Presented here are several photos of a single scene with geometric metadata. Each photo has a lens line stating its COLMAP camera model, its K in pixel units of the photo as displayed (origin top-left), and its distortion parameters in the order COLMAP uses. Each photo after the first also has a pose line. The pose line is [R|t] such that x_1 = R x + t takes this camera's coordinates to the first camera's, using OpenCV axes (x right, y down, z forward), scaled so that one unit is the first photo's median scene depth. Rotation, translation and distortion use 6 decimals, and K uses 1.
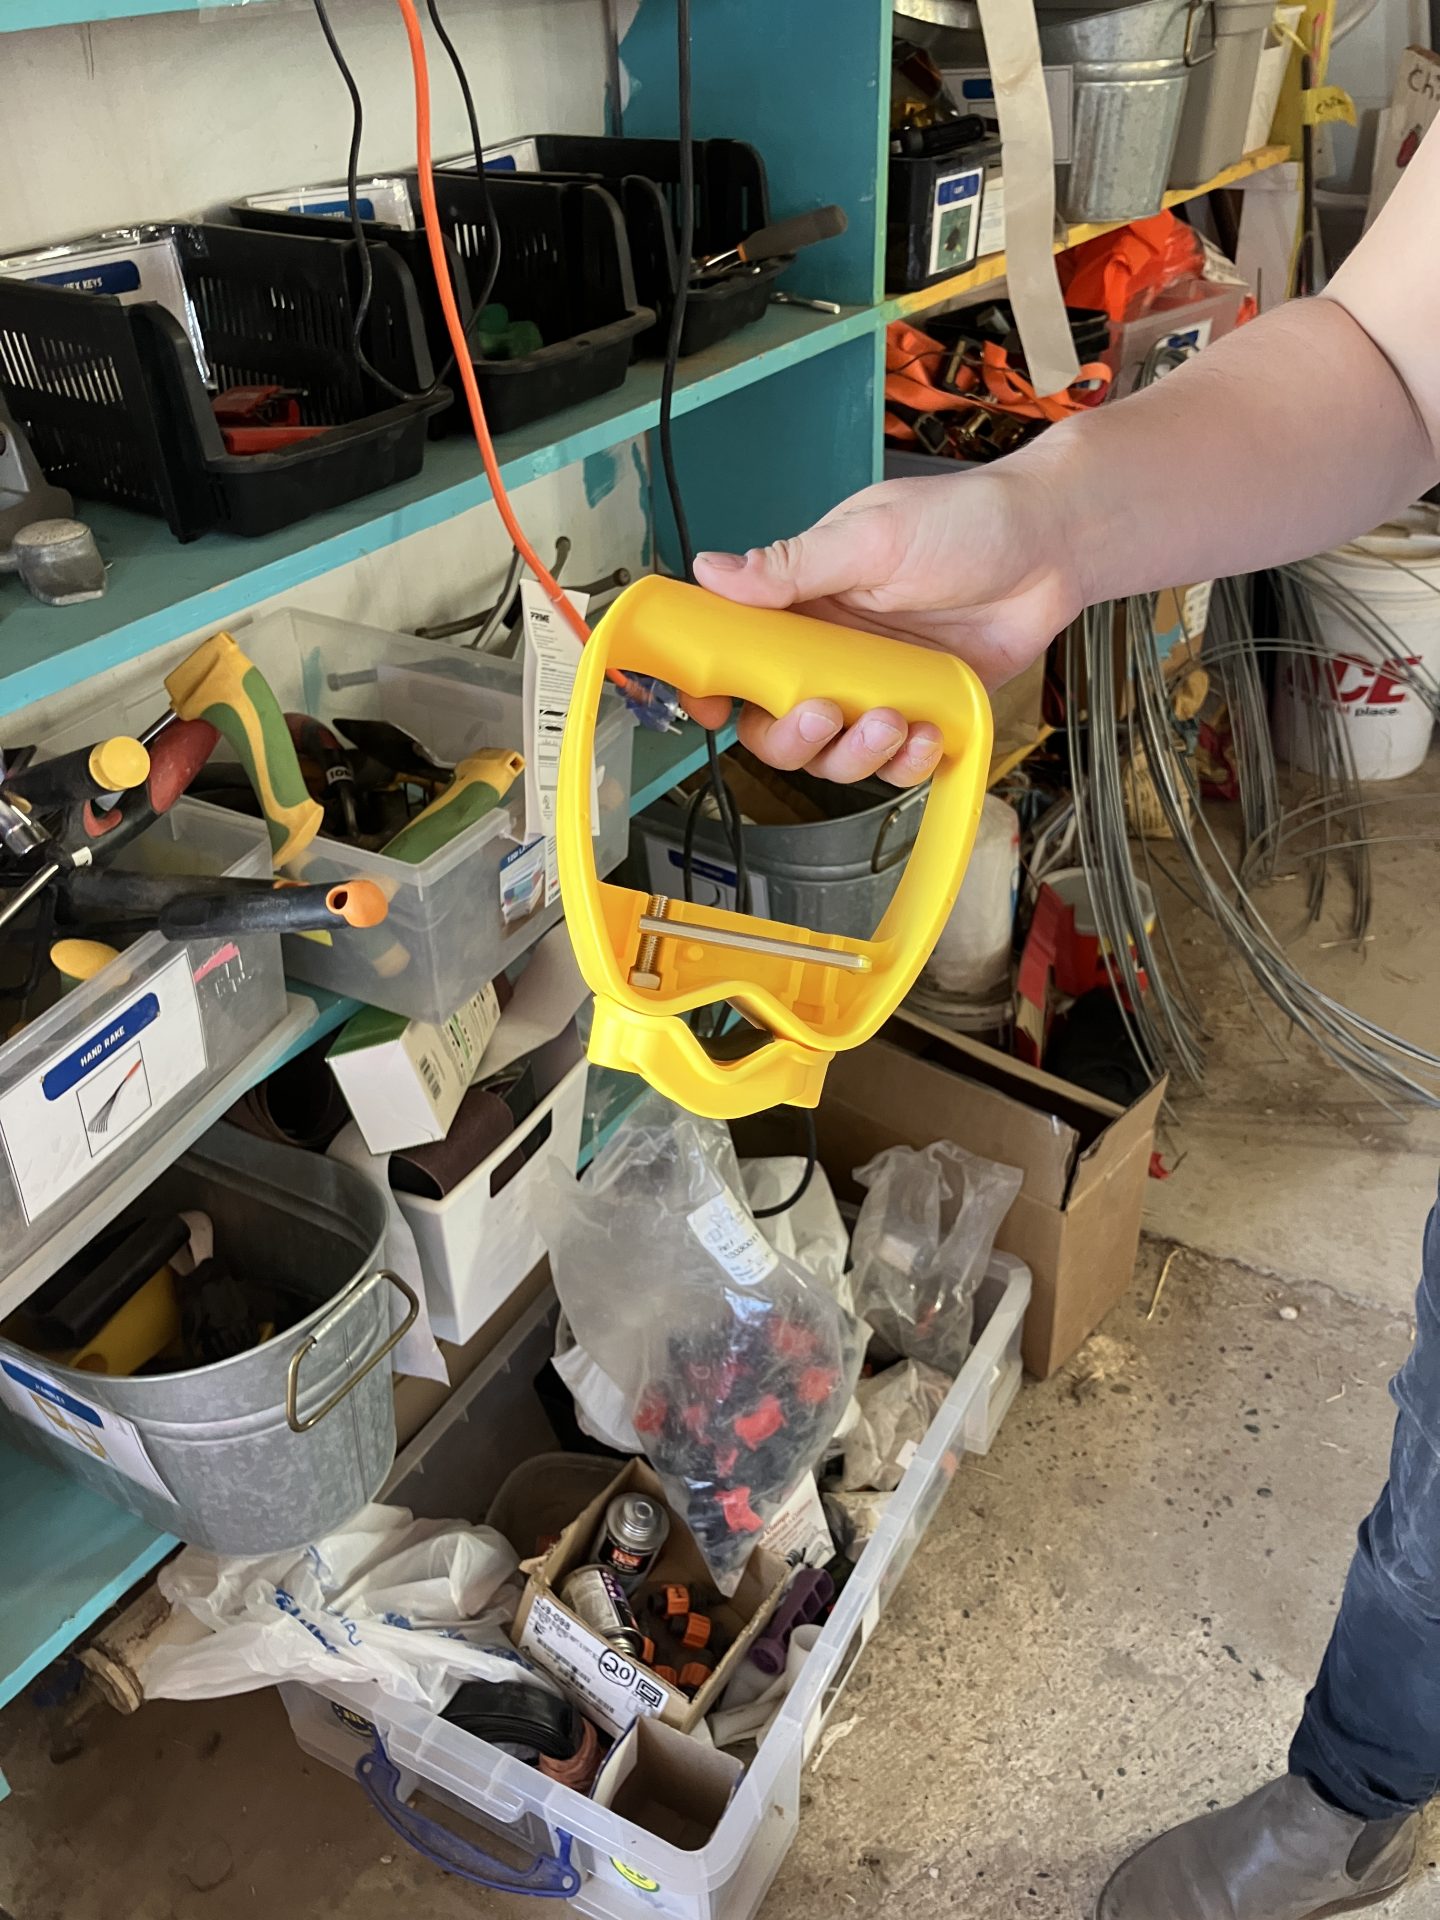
lens RADIAL K [[1616.5, 0, 780.6], [0, 1616.5, 960.0], [0, 0, 1]] dist [-0.016690, 0.039487]
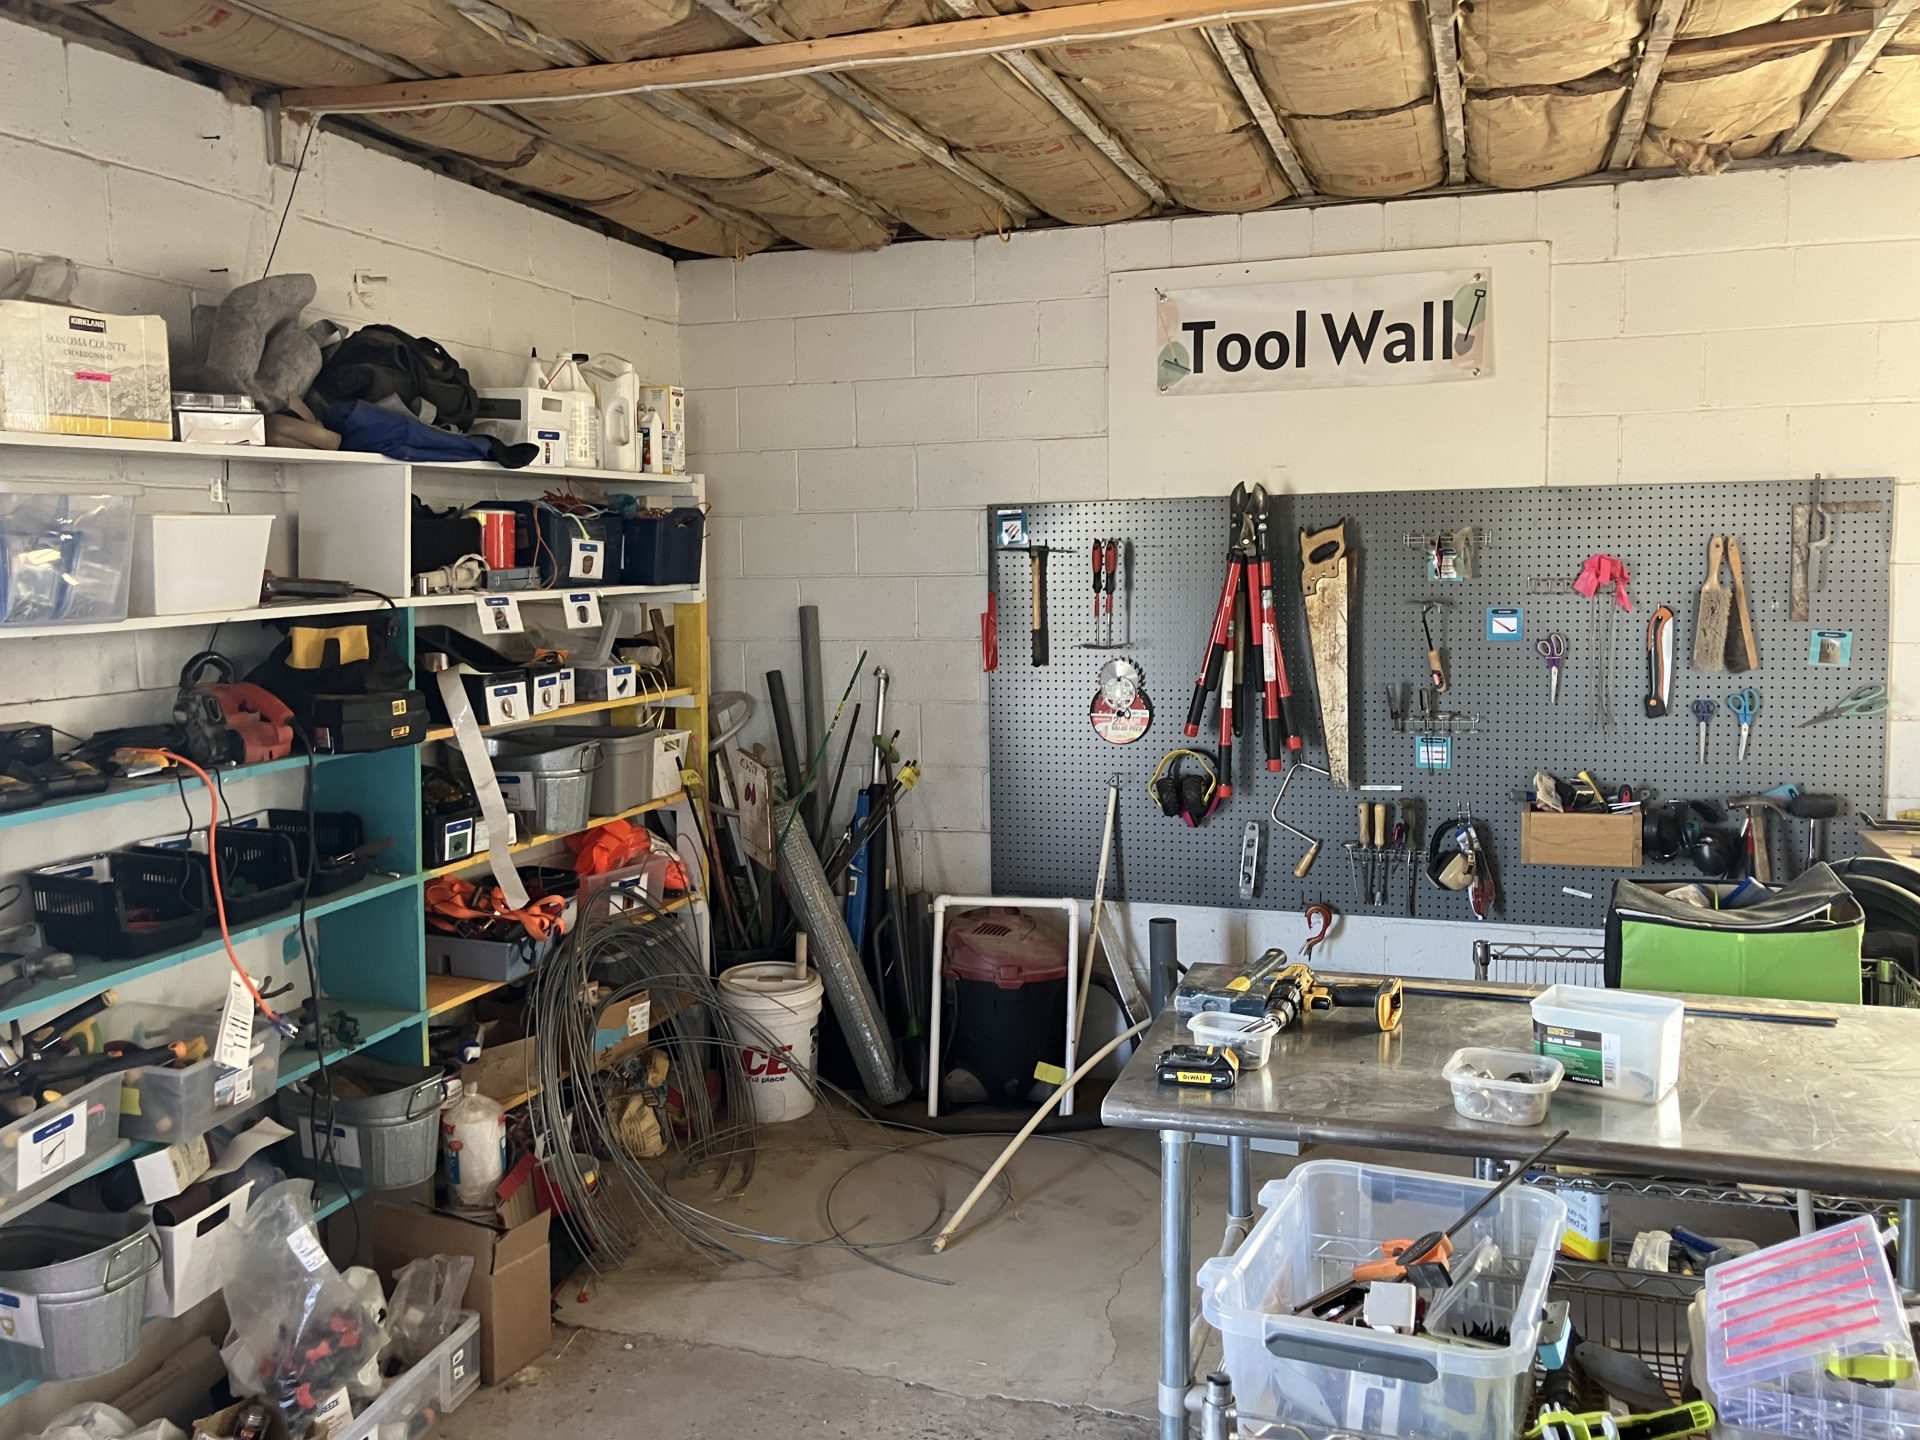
lens RADIAL K [[1616.5, 0, 960.0], [0, 1616.5, 720.0], [0, 0, 1]] dist [-0.016690, 0.039487]
pose [[0.975287, 0.003380, 0.220915, 0.306887], [0.096259, 0.893496, -0.438634, 0.495837], [-0.198869, 0.449059, 0.871089, -1.290565]]
